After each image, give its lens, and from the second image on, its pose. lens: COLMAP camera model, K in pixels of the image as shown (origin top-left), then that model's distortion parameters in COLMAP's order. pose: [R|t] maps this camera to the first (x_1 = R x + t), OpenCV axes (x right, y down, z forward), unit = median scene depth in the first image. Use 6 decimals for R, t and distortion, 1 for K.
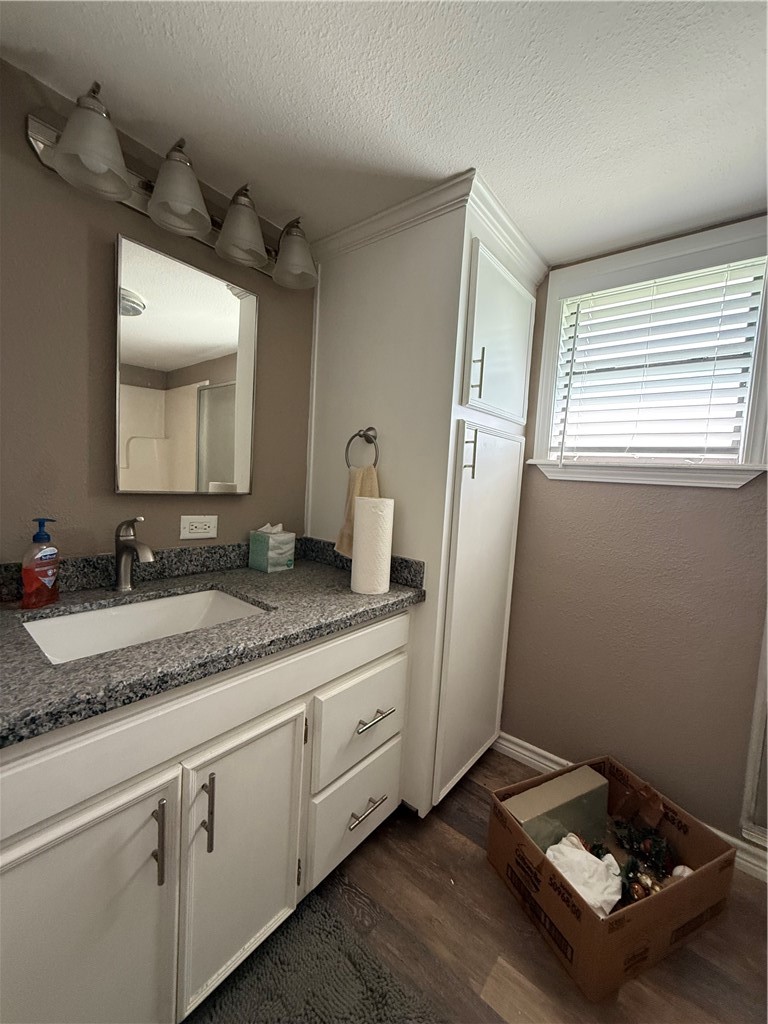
lens RADIAL K [[407.7, 0, 384.0], [0, 407.7, 512.0], [0, 0, 1]] dist [0.000931, -0.000653]
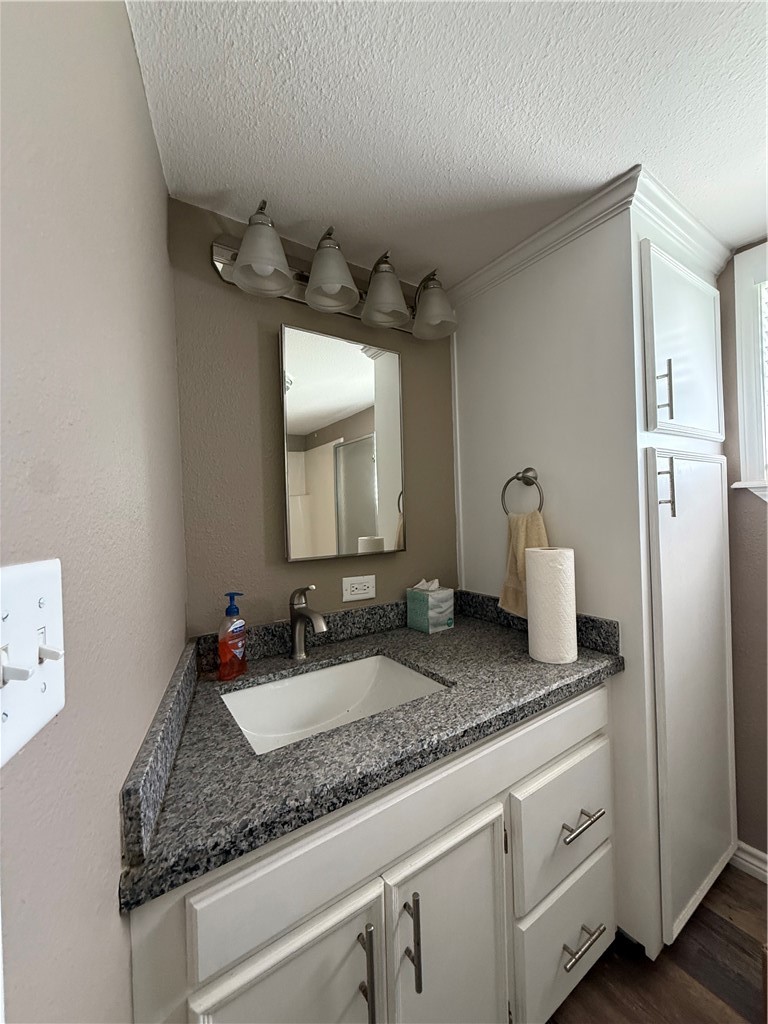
lens RADIAL K [[407.5, 0, 384.0], [0, 407.5, 512.0], [0, 0, 1]] dist [-0.001493, 0.000243]
pose [[0.955764, -0.086870, -0.281013, -0.121803], [0.062430, 0.993537, -0.094798, -0.058745], [0.287432, 0.073060, 0.955010, 0.069685]]
